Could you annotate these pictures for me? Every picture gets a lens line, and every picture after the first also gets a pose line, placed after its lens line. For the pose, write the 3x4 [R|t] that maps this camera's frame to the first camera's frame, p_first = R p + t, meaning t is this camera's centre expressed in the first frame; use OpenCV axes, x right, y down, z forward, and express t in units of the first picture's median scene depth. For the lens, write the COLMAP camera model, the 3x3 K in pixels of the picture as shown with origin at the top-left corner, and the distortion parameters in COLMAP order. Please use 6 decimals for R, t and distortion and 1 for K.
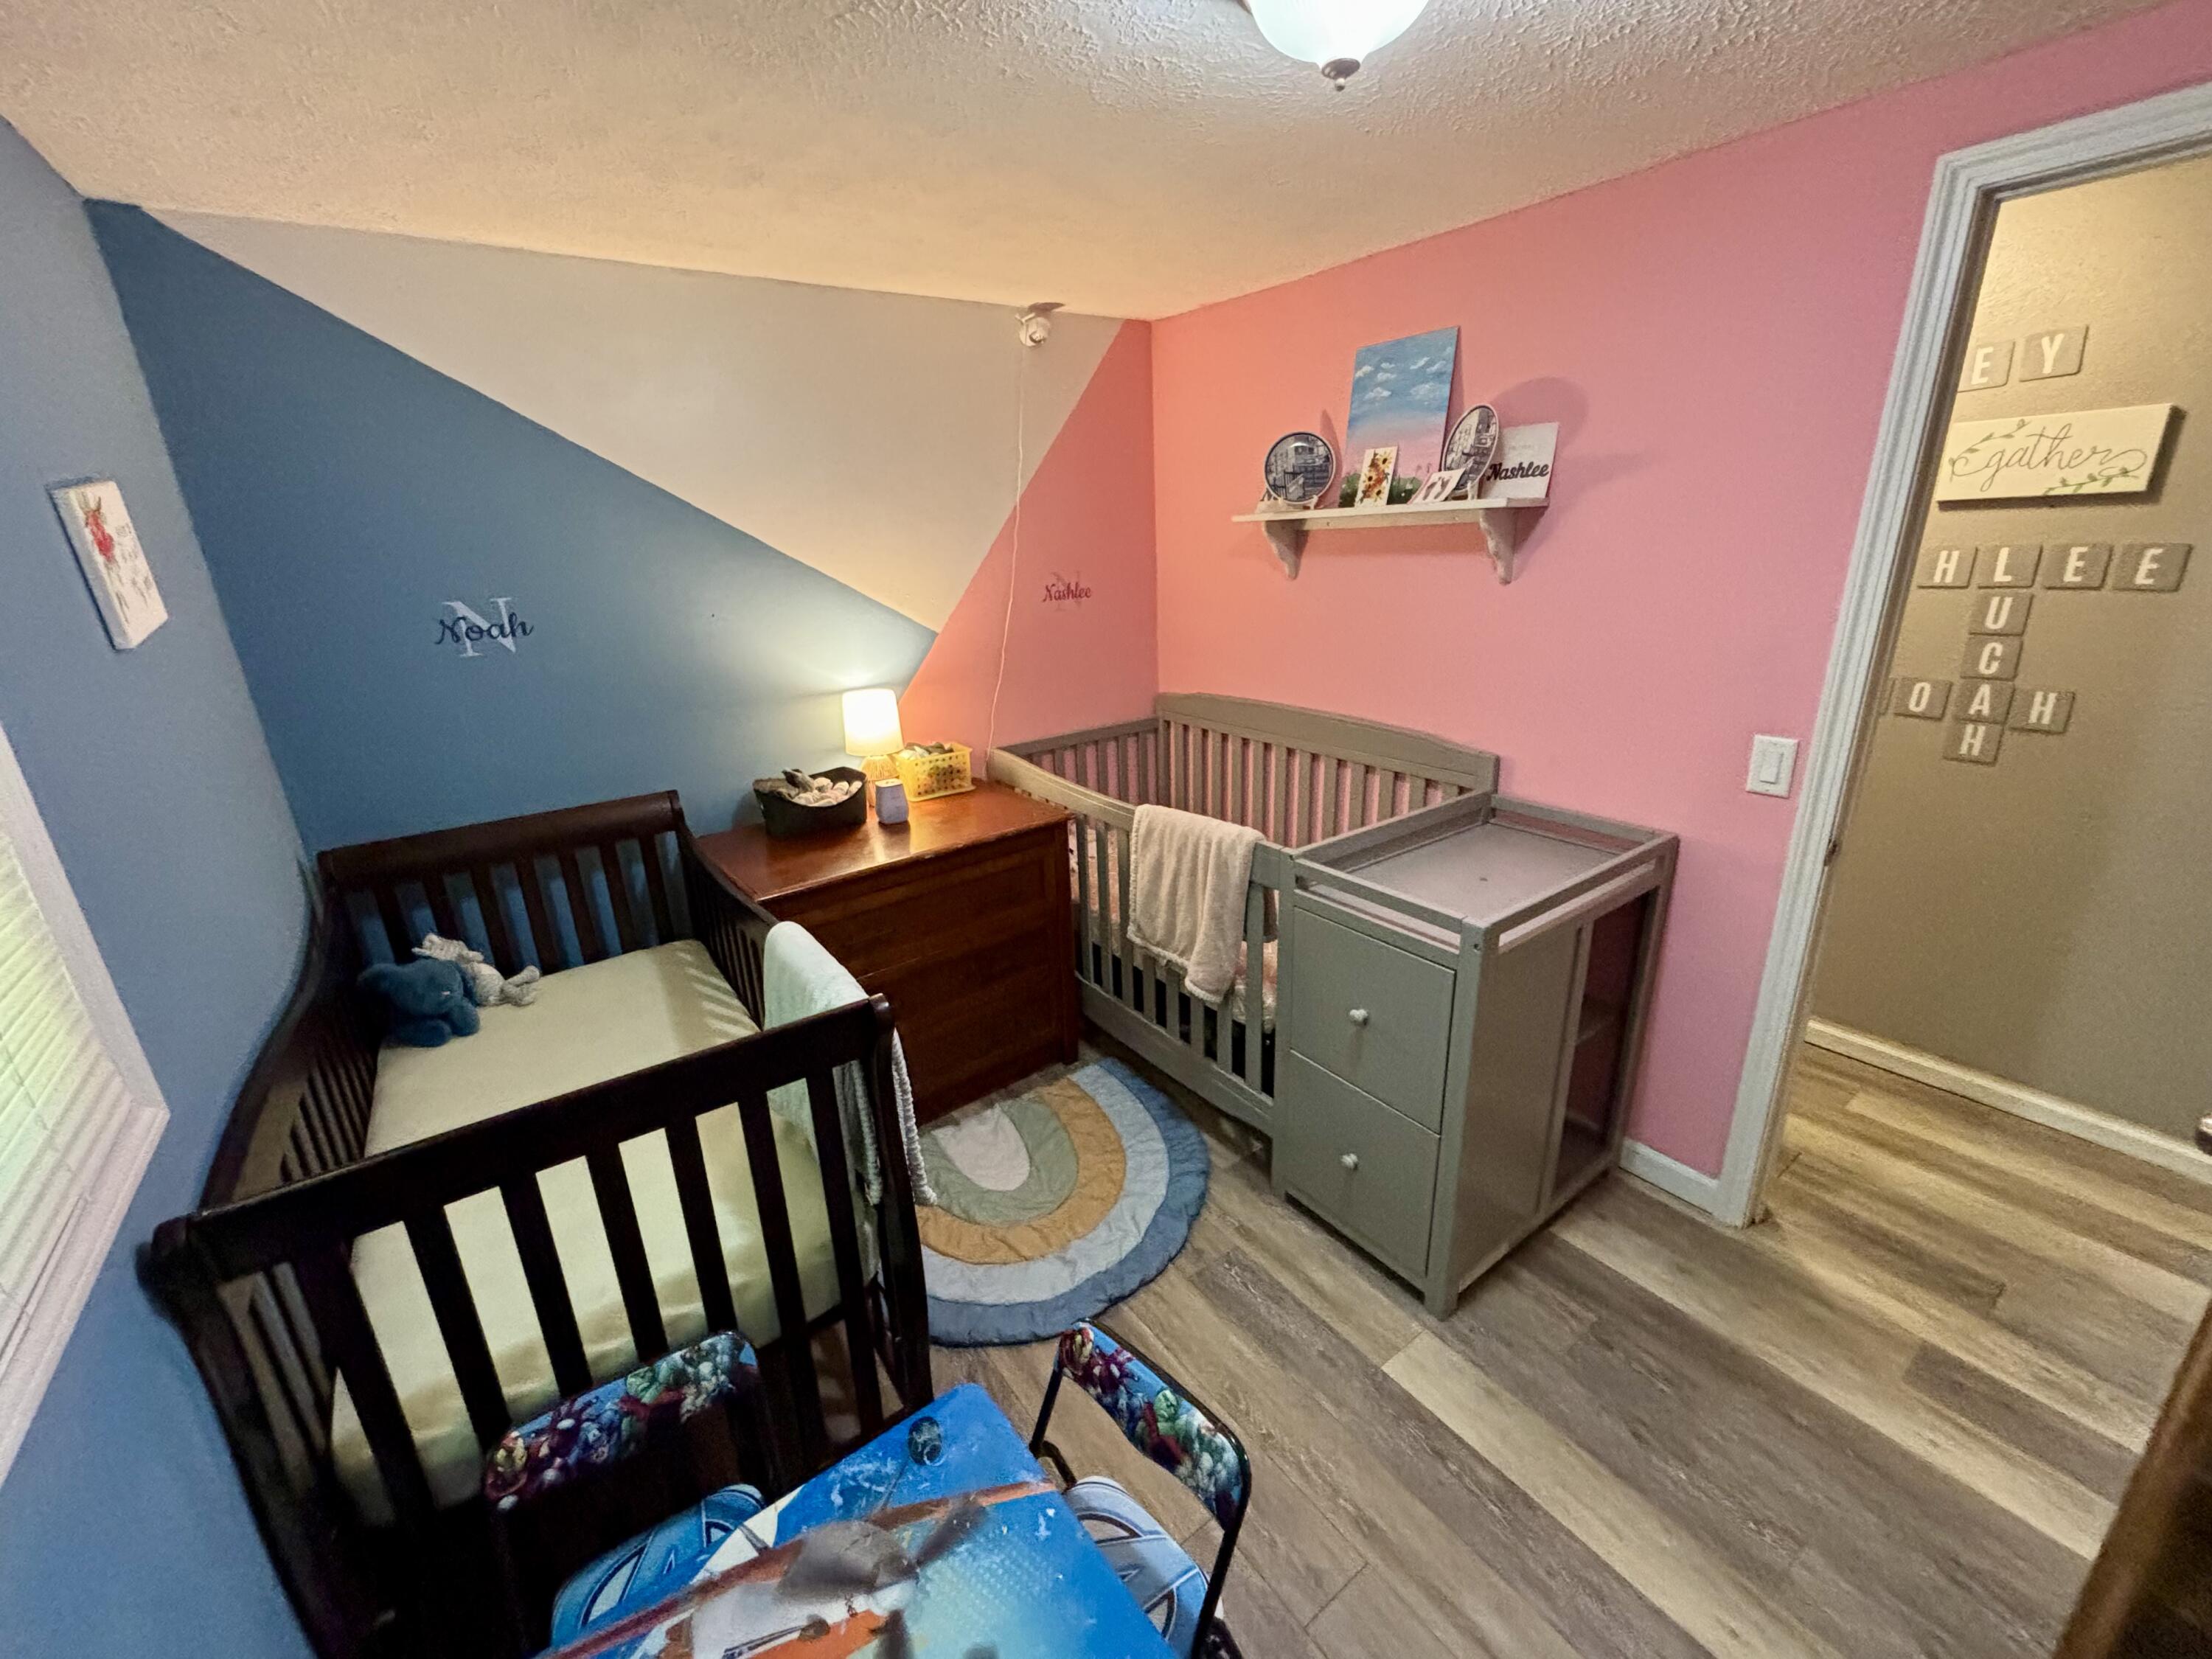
lens RADIAL K [[898.1, 0, 1108.1], [0, 898.1, 820.2], [0, 0, 1]] dist [0.010669, -0.001228]
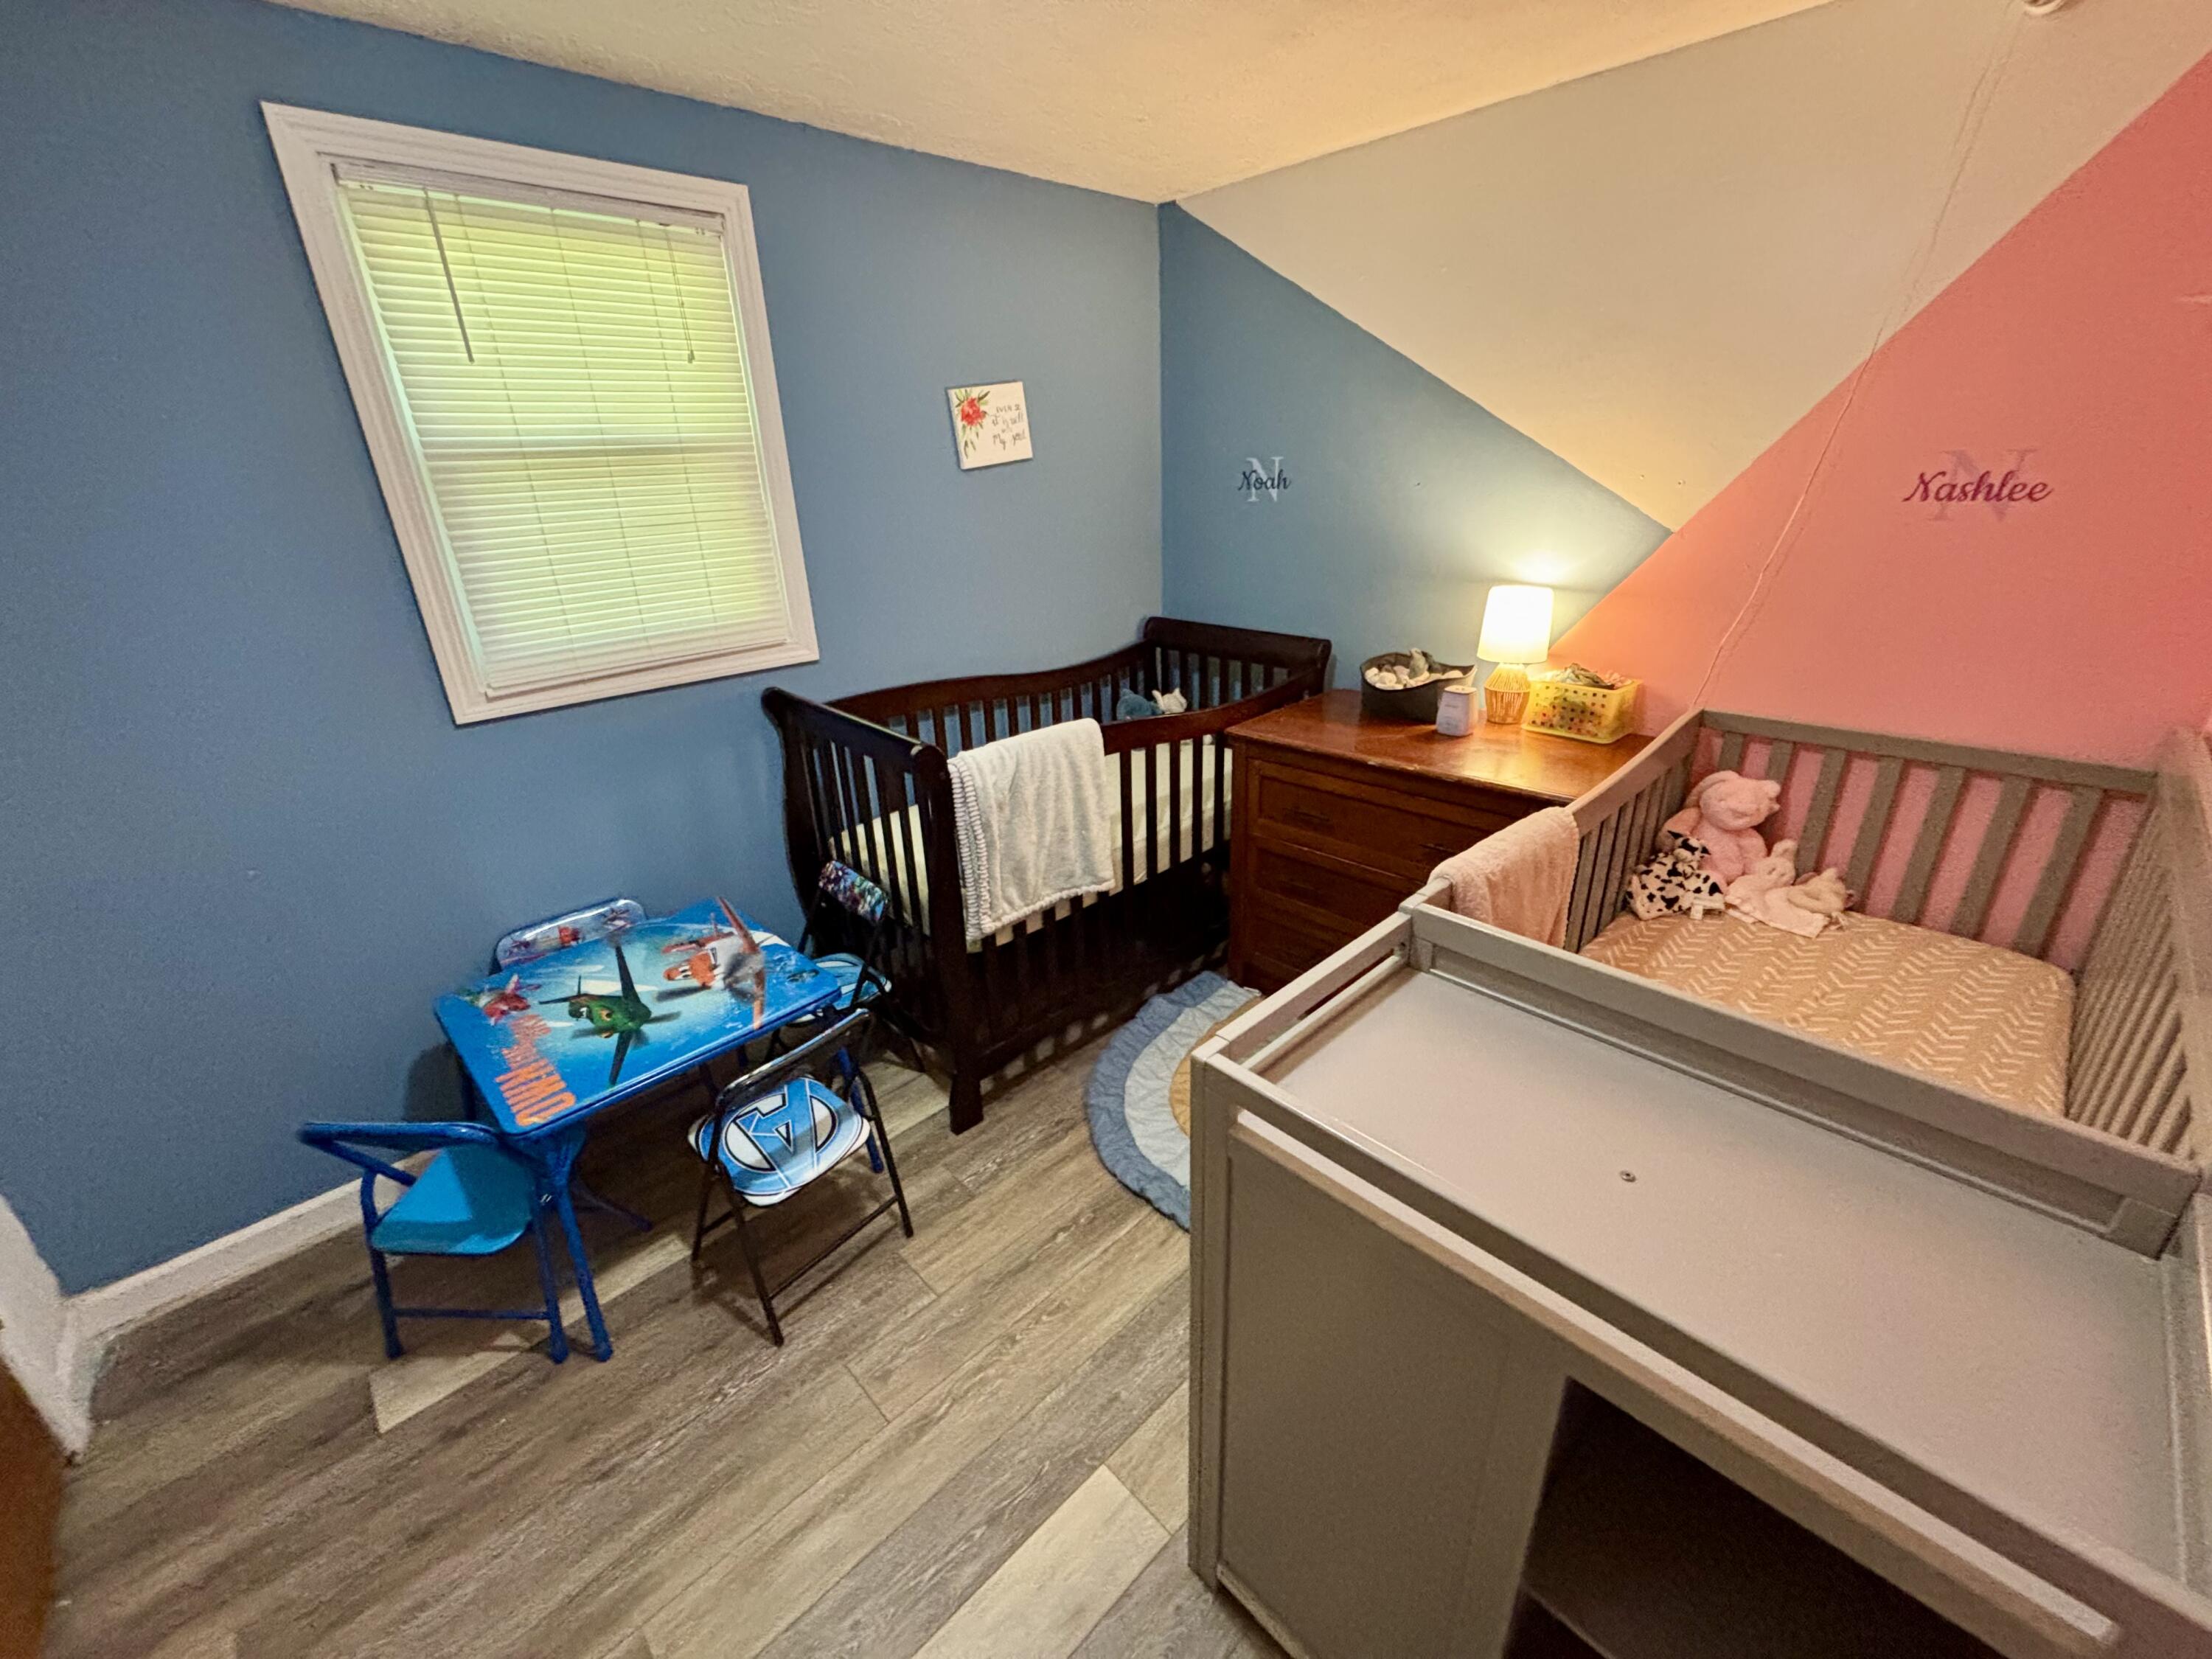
lens RADIAL K [[898.1, 0, 1110.9], [0, 898.1, 825.9], [0, 0, 1]] dist [0.010669, -0.001228]
pose [[0.138600, 0.403615, -0.904370, 0.683177], [-0.283911, 0.891048, 0.354158, -0.166759], [0.948781, 0.207674, 0.238090, 0.586758]]
